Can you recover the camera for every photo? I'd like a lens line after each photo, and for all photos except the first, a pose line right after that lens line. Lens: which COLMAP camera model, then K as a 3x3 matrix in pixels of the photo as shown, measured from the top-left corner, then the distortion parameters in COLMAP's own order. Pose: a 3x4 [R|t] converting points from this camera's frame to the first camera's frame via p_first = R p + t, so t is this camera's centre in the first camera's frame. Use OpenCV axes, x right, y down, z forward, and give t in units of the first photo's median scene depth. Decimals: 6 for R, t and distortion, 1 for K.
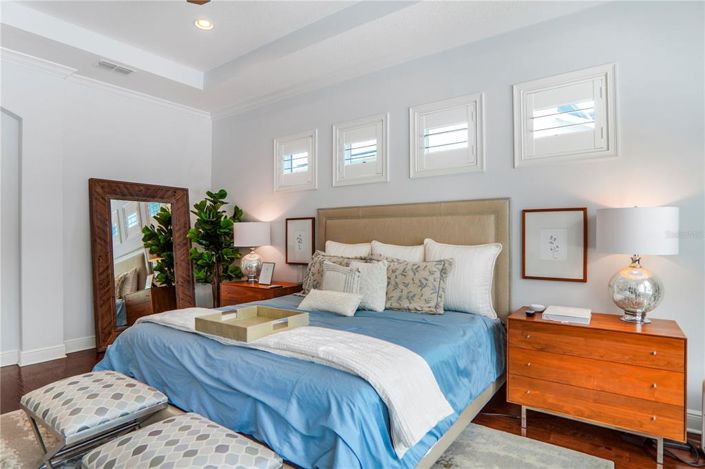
lens RADIAL K [[380.8, 0, 347.2], [0, 380.8, 235.6], [0, 0, 1]] dist [-0.015169, -0.000657]
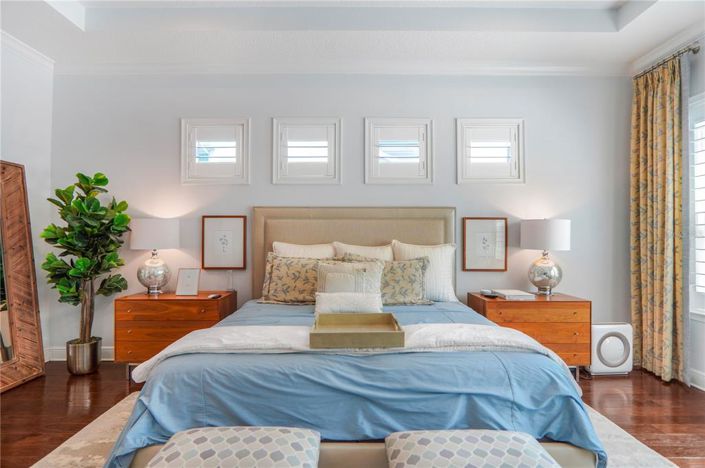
lens RADIAL K [[380.8, 0, 346.1], [0, 380.8, 233.9], [0, 0, 1]] dist [-0.015169, -0.000657]
pose [[0.804646, 0.010957, 0.593654, -0.619499], [-0.005509, 0.999924, -0.010988, 0.004414], [-0.593730, 0.005571, 0.804645, 0.203350]]
